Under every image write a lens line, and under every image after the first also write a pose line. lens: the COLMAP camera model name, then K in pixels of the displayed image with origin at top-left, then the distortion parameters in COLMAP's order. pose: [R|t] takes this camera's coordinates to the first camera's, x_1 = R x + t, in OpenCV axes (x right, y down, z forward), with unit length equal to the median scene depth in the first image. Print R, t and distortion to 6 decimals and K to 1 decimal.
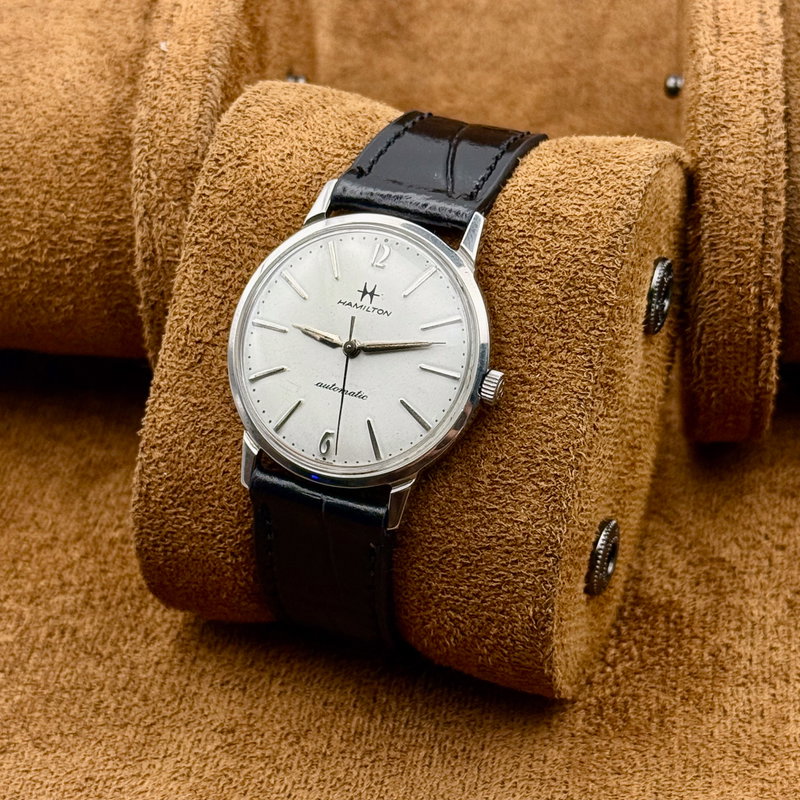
lens RADIAL K [[2249.2, 0, 400.0], [0, 2249.2, 432.2], [0, 0, 1]] dist [0.152888, -0.546539]
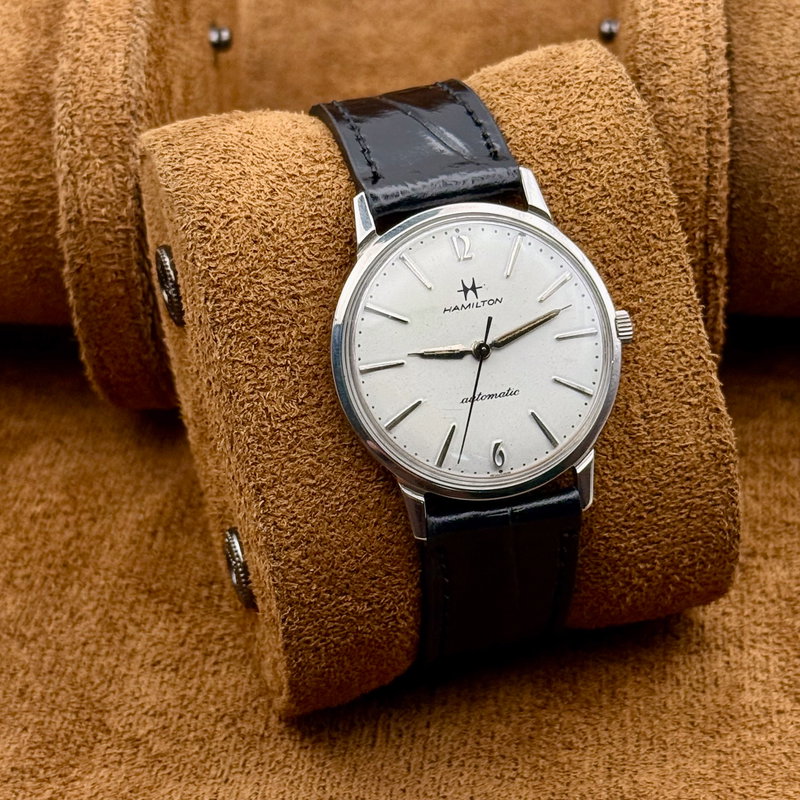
lens RADIAL K [[2249.2, 0, 400.0], [0, 2249.2, 432.2], [0, 0, 1]] dist [0.152888, -0.546539]
pose [[0.780966, -0.408119, 0.472790, -0.494145], [0.390388, 0.909859, 0.140550, -0.148368], [-0.487534, 0.074807, 0.869894, 0.209911]]
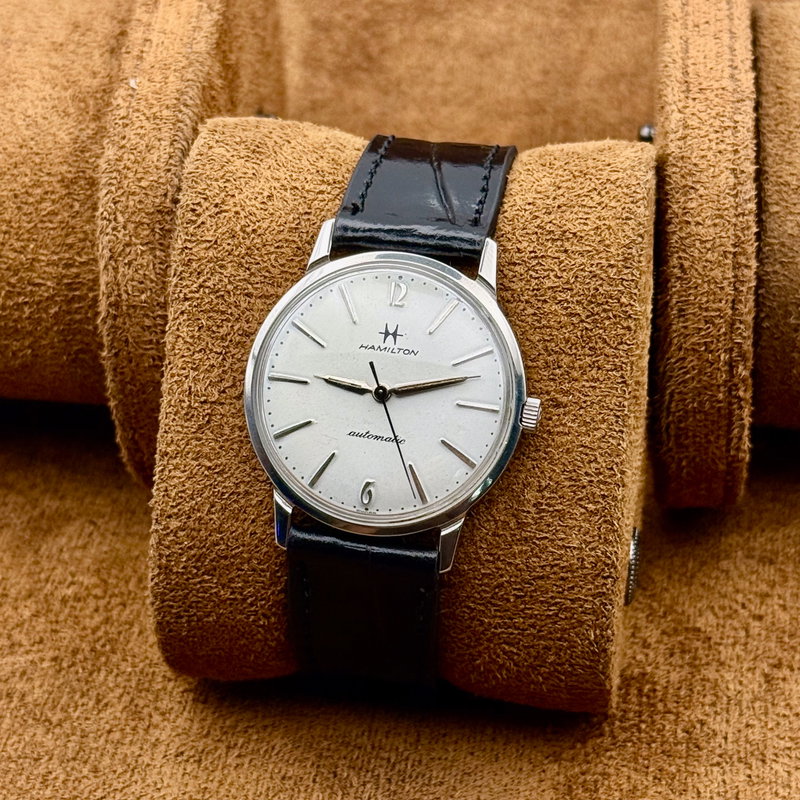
lens RADIAL K [[2249.2, 0, 400.0], [0, 2249.2, 432.2], [0, 0, 1]] dist [0.152888, -0.546539]
pose [[0.976567, -0.126209, 0.174323, -0.182723], [0.120855, 0.991822, 0.041037, -0.058609], [-0.178076, -0.019008, 0.983833, 0.044643]]
